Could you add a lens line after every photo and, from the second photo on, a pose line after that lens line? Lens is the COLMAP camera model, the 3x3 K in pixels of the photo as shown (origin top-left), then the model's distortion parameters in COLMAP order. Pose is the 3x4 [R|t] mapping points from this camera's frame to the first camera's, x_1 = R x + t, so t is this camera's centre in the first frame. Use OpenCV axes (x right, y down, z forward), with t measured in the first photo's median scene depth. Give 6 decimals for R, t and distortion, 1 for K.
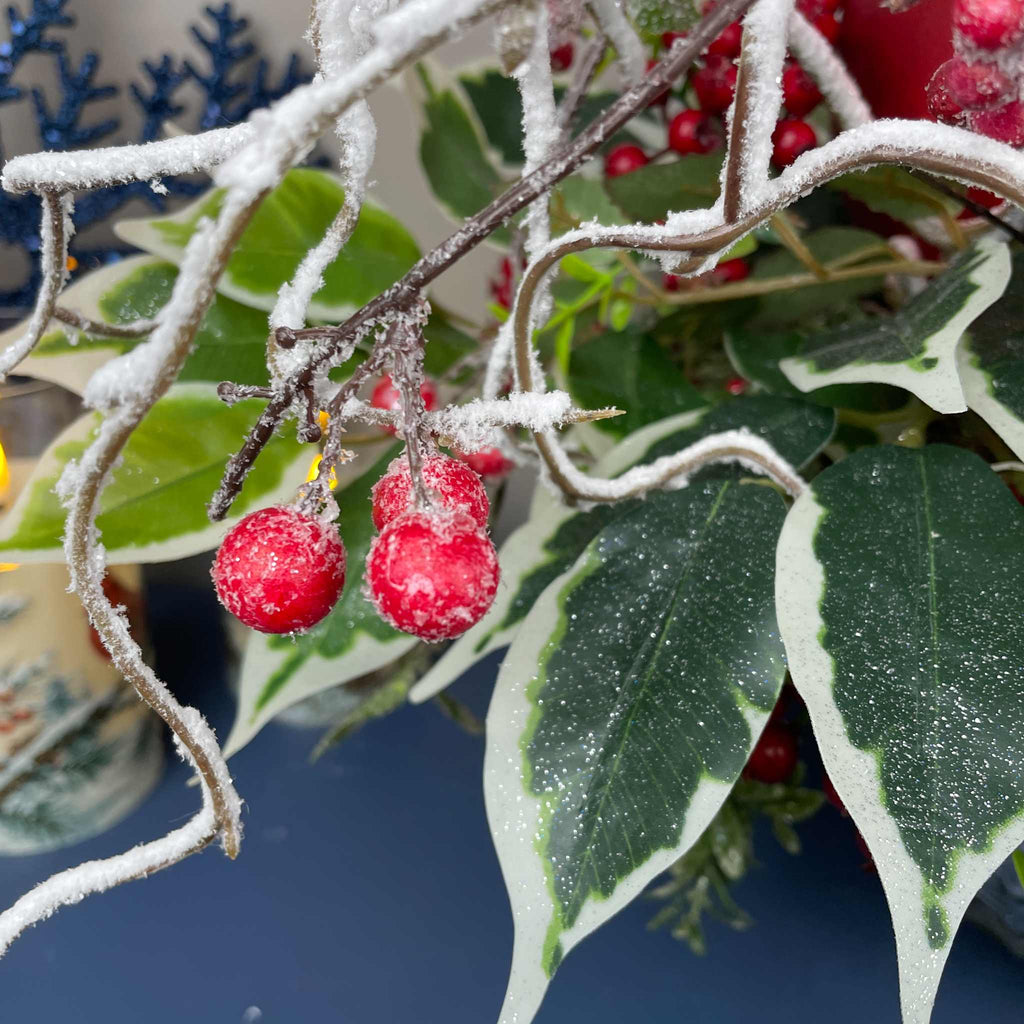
lens RADIAL K [[1062.5, 0, 497.7], [0, 1062.5, 507.0], [0, 0, 1]] dist [0.079251, -0.154030]
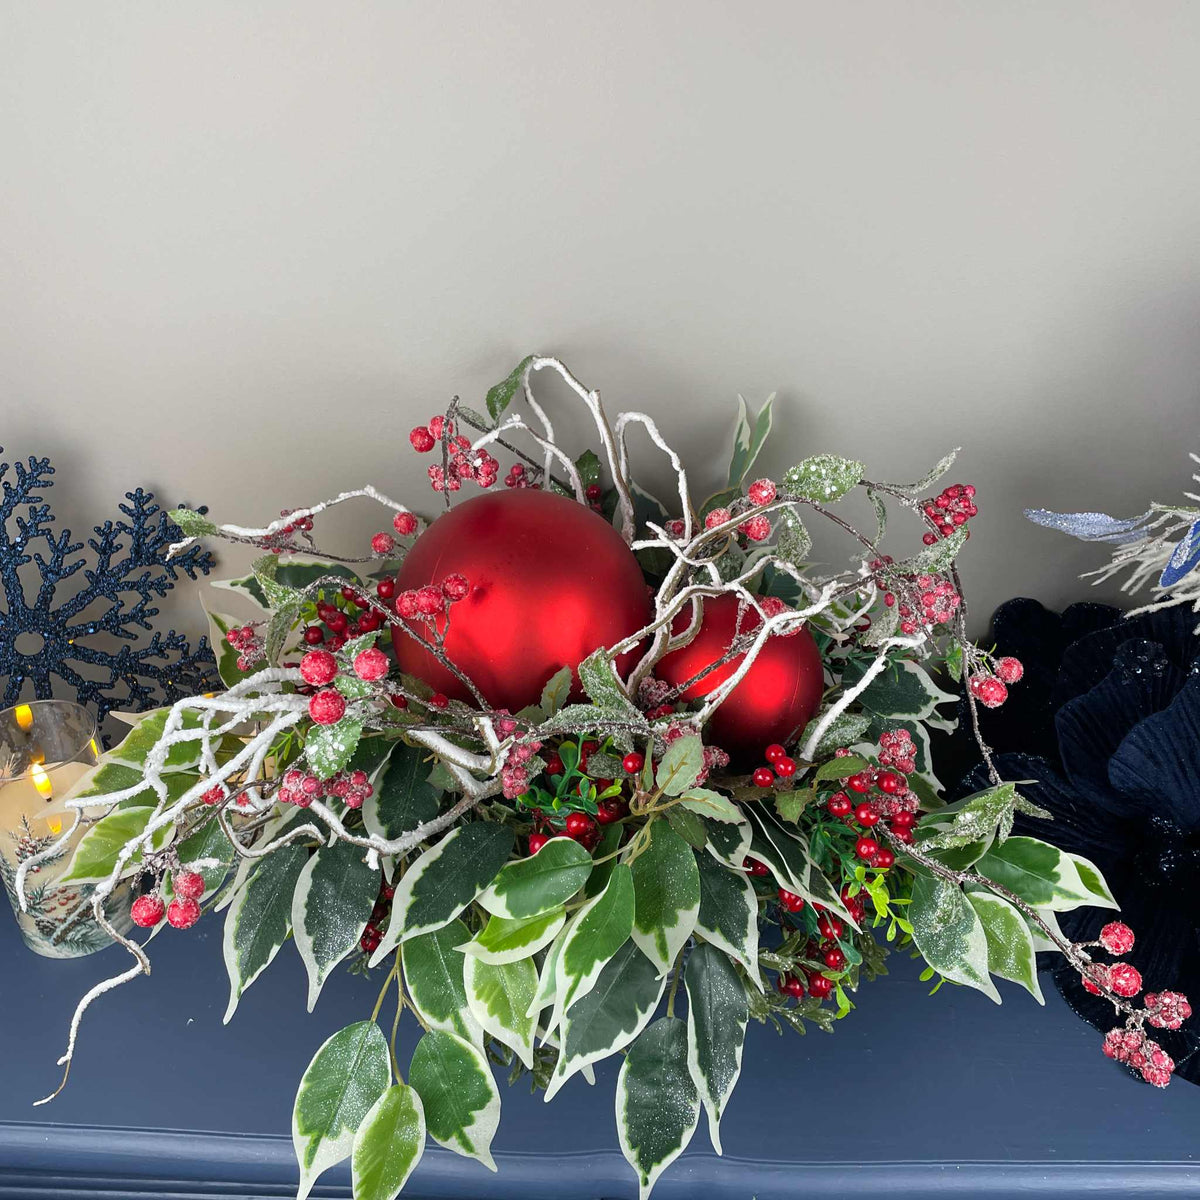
lens RADIAL K [[1211.4, 0, 602.9], [0, 1211.4, 582.9], [0, 0, 1]] dist [0.095952, -0.177987]
pose [[0.996845, -0.070584, 0.036316, 1.216359], [0.066627, 0.992698, 0.100558, -1.293654], [-0.043148, -0.097821, 0.994268, -3.031572]]
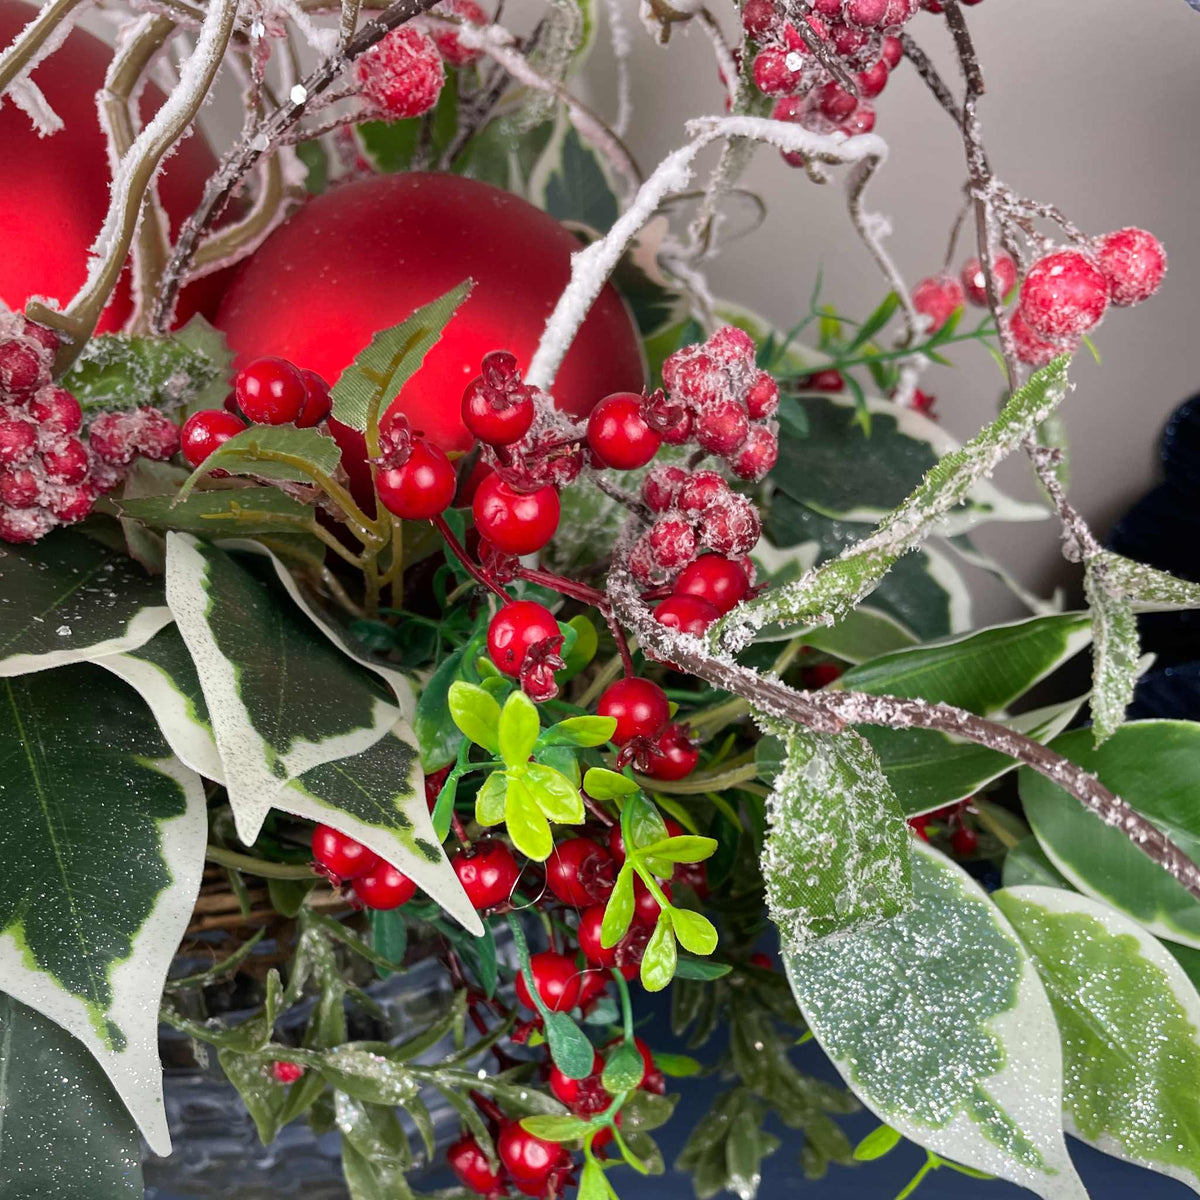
lens RADIAL K [[1239.0, 0, 597.3], [0, 1239.0, 748.7], [0, 0, 1]] dist [0.090999, -0.199790]
pose [[0.985350, -0.092923, -0.143003, 2.374185], [0.098828, 0.994498, 0.034745, 0.088043], [0.138987, -0.048369, 0.989112, -0.310778]]
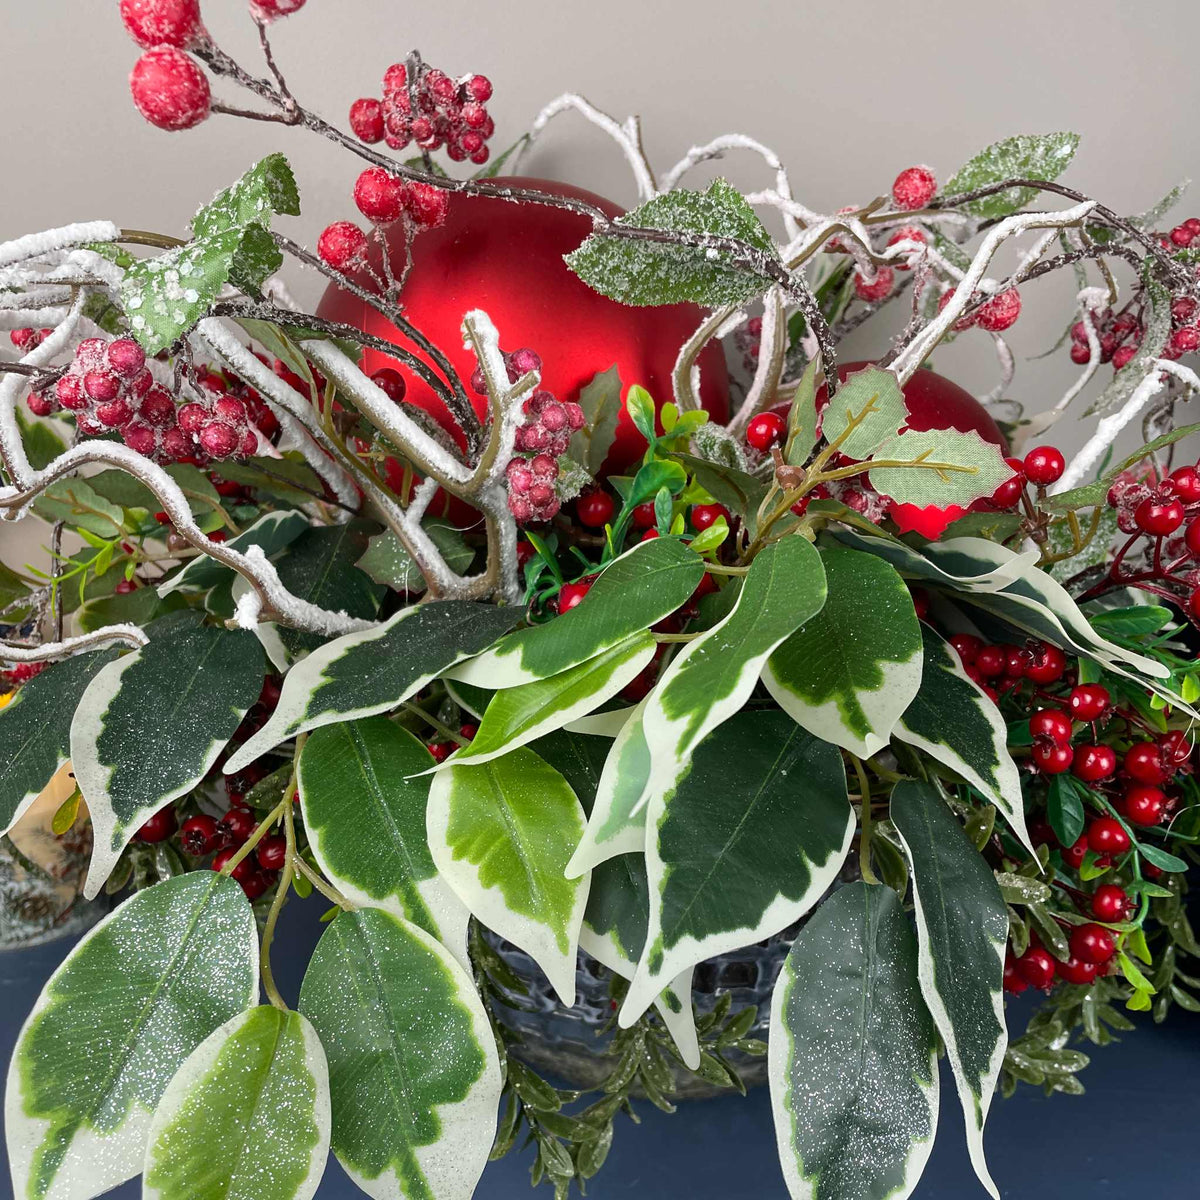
lens RADIAL K [[1223.1, 0, 587.1], [0, 1223.1, 716.6], [0, 0, 1]] dist [0.076472, -0.127292]
pose [[0.992623, -0.037694, 0.115237, 0.856272], [0.052368, 0.990507, -0.127093, 0.423065], [-0.109352, 0.132190, 0.985174, -1.119602]]
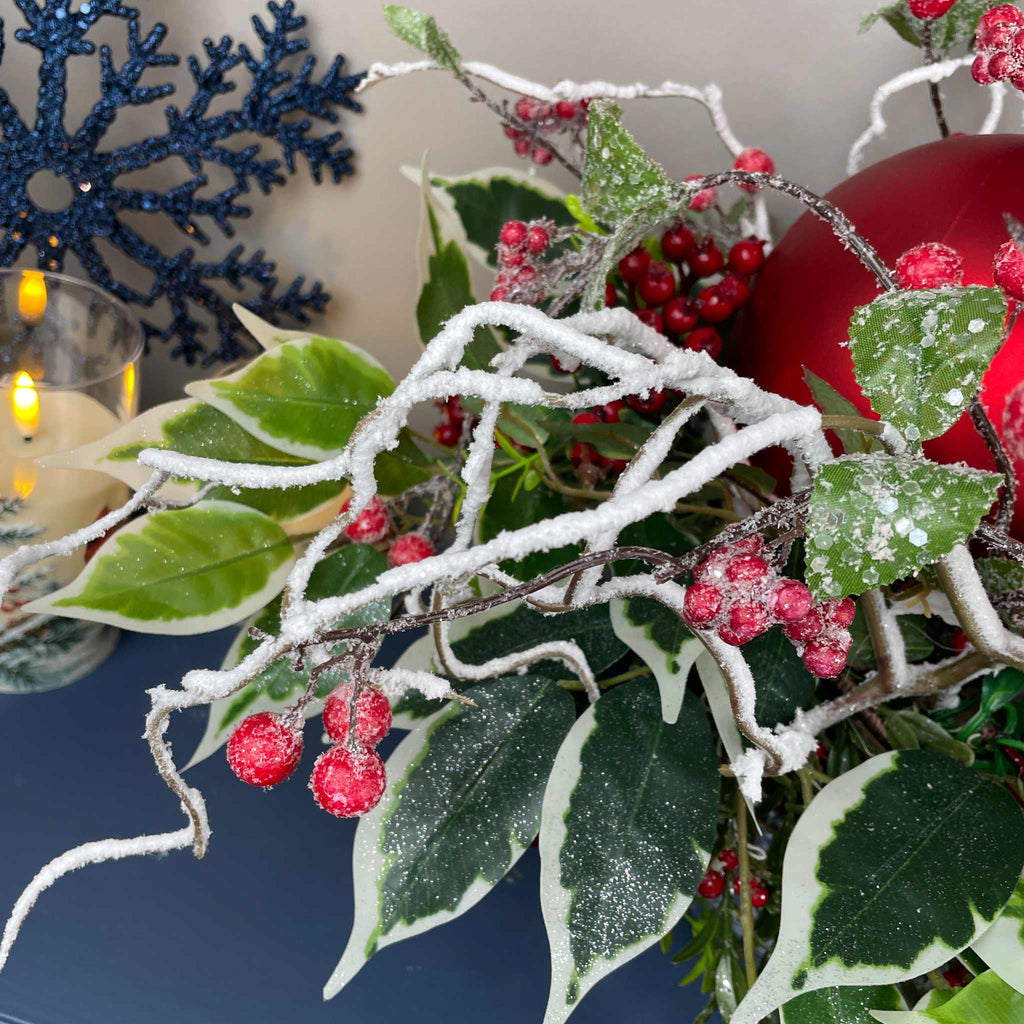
lens RADIAL K [[1052.1, 0, 494.7], [0, 1052.1, 515.8], [0, 0, 1]] dist [0.073688, -0.117318]
pose [[0.969724, 0.227021, 0.089977, -0.068319], [-0.240515, 0.951671, 0.190981, -0.619881], [-0.042272, -0.206840, 0.977461, -0.544621]]
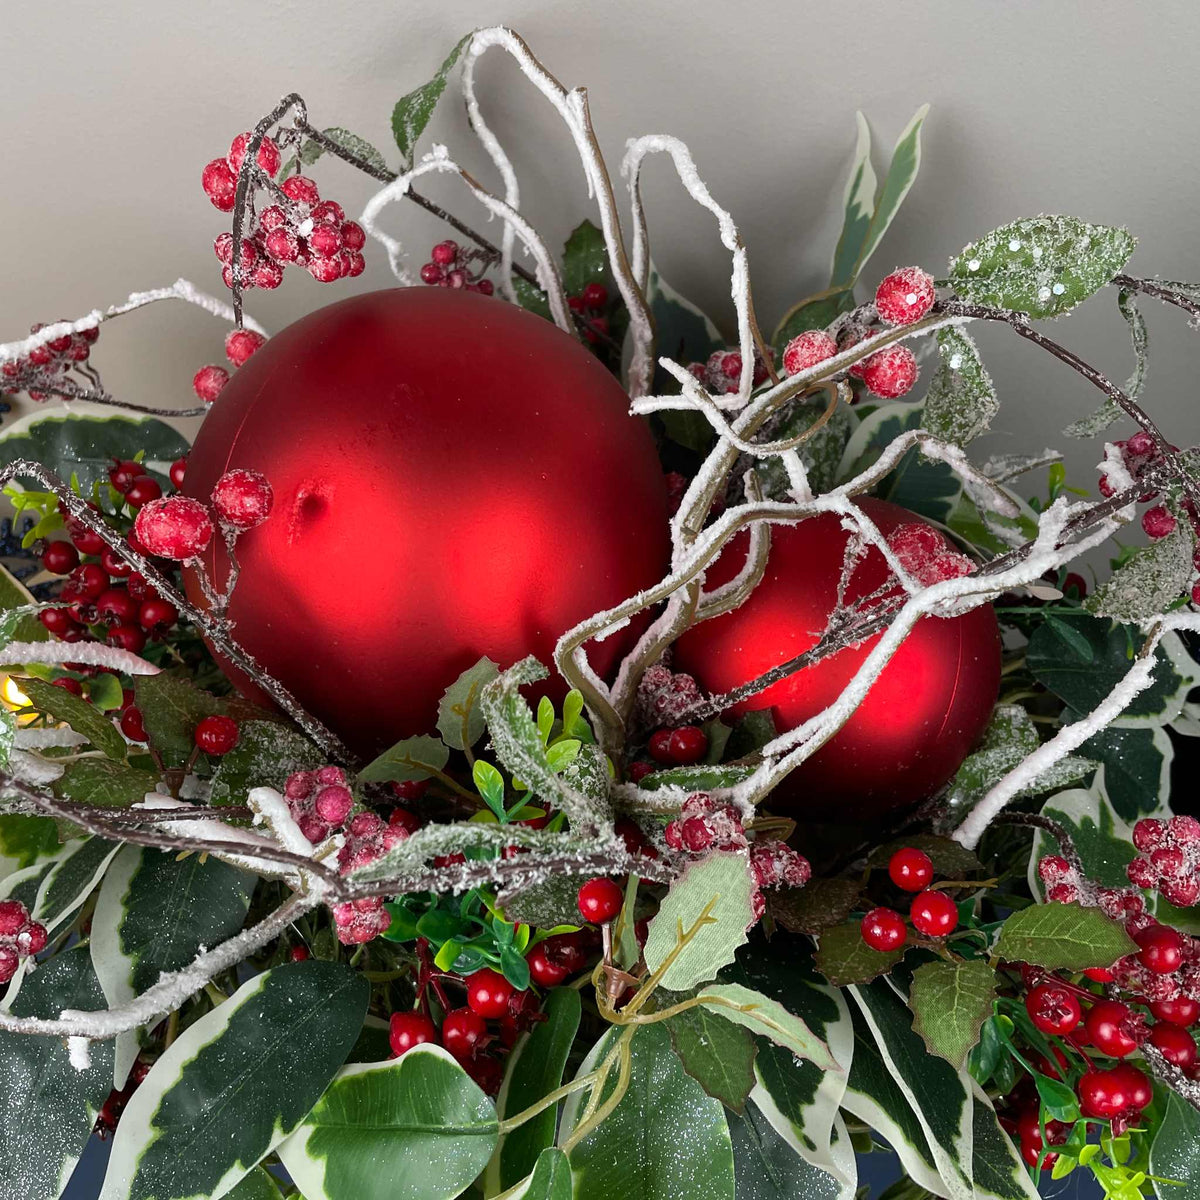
lens RADIAL K [[1220.2, 0, 589.3], [0, 1220.2, 607.7], [0, 0, 1]] dist [0.075372, -0.126127]
pose [[0.997511, -0.049495, -0.050221, 1.515564], [0.061045, 0.962657, 0.263754, -1.213861], [0.035291, -0.266163, 0.963282, -0.813838]]
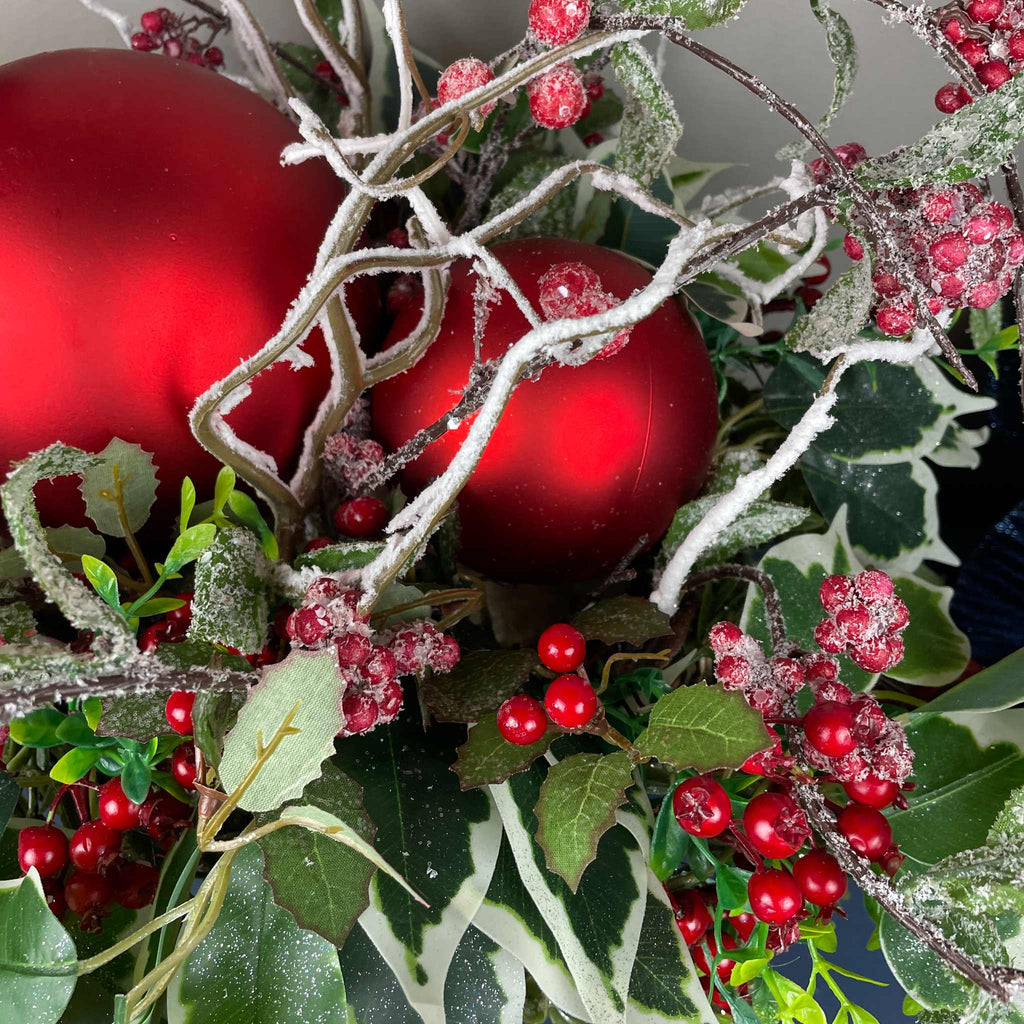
lens RADIAL K [[1045.2, 0, 506.7], [0, 1045.2, 404.1], [0, 0, 1]] dist [0.066842, -0.112790]
pose [[0.988762, -0.109603, -0.101668, 2.020573], [0.135121, 0.946185, 0.294069, -1.046354], [0.063966, -0.304502, 0.950361, -0.344737]]
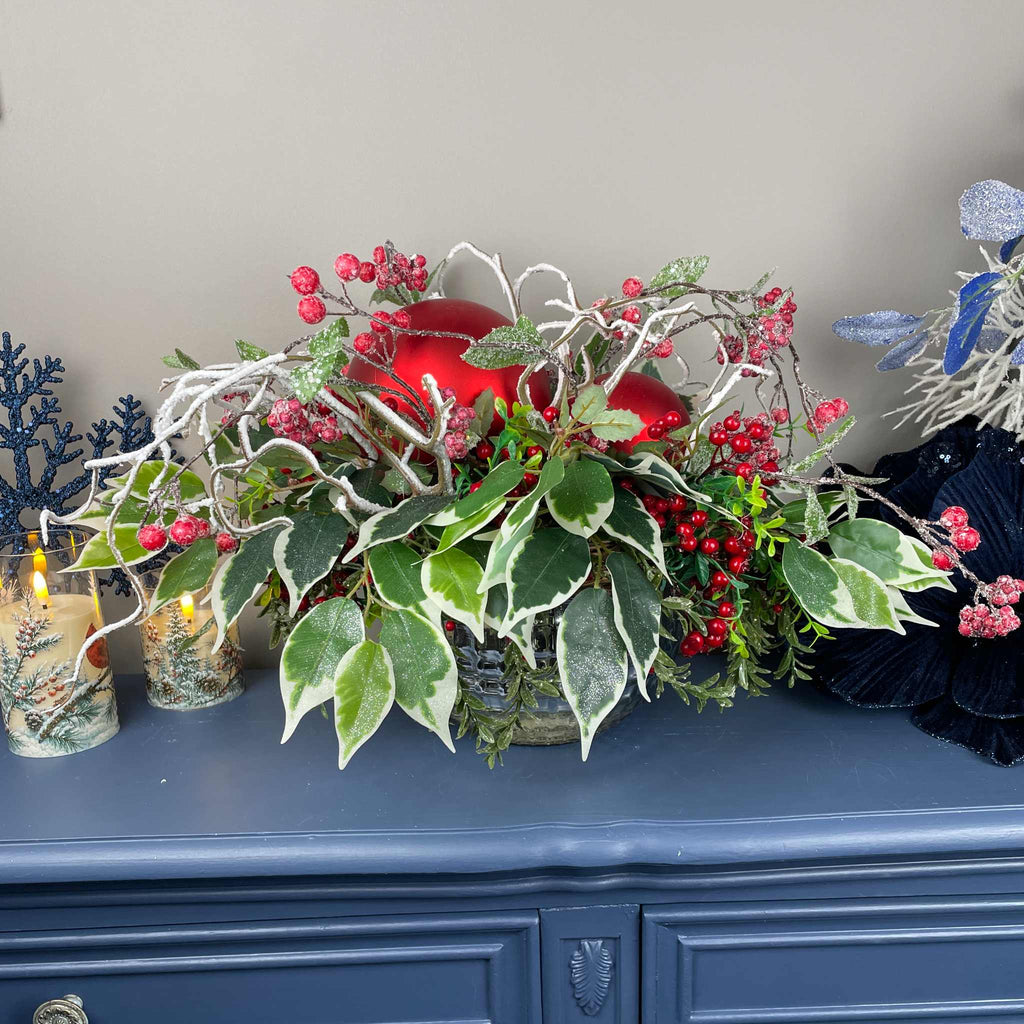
lens RADIAL K [[1034.5, 0, 512.9], [0, 1034.5, 580.5], [0, 0, 1]] dist [0.108594, -0.215502]
pose [[0.989407, -0.101902, 0.103390, 0.758585], [0.119103, 0.977009, -0.176826, 1.079499], [-0.082994, 0.187267, 0.978797, -3.142298]]
